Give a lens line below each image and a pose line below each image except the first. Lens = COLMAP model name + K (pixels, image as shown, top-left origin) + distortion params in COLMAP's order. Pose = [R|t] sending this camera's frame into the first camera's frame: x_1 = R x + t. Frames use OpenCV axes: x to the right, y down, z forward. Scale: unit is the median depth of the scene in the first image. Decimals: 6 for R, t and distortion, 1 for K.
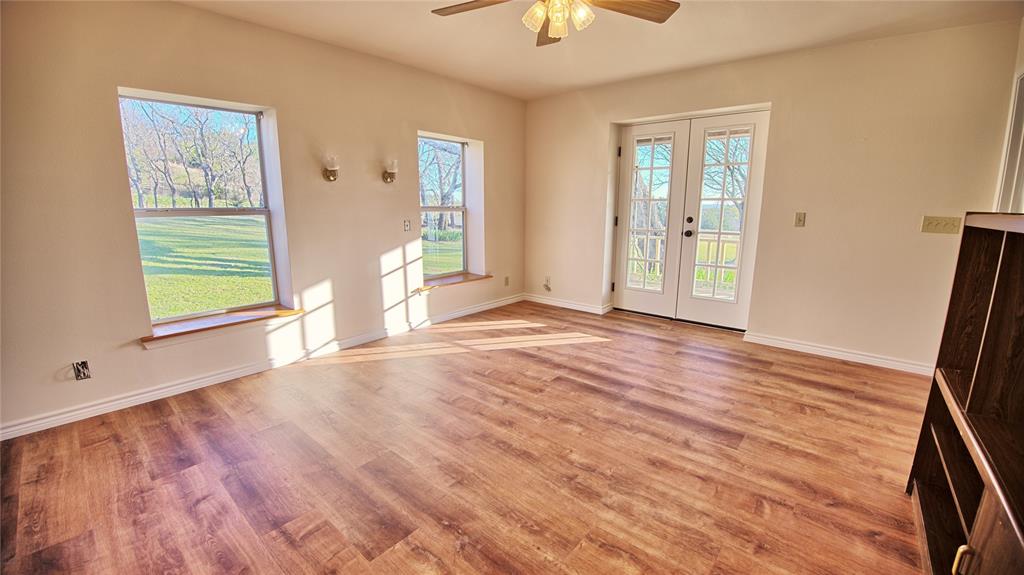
lens RADIAL K [[415.4, 0, 516.0], [0, 415.4, 282.0], [0, 0, 1]] dist [-0.027558, -0.000032]
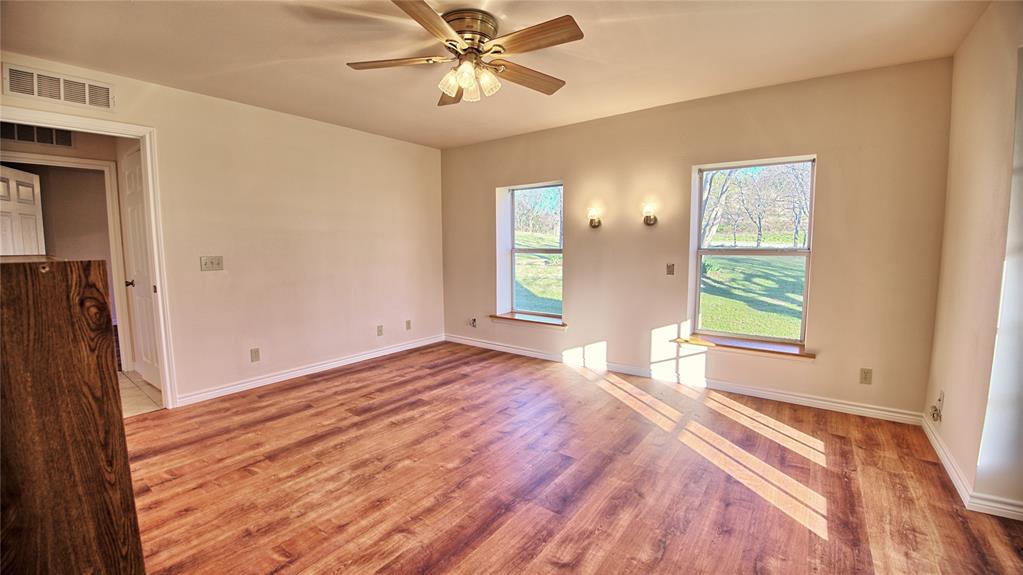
lens RADIAL K [[415.0, 0, 516.3], [0, 415.0, 288.1], [0, 0, 1]] dist [-0.027558, -0.000032]
pose [[0.050720, 0.093463, -0.994330, 1.361906], [-0.169966, 0.981895, 0.083624, -0.233883], [0.984144, 0.164761, 0.065687, 1.214862]]
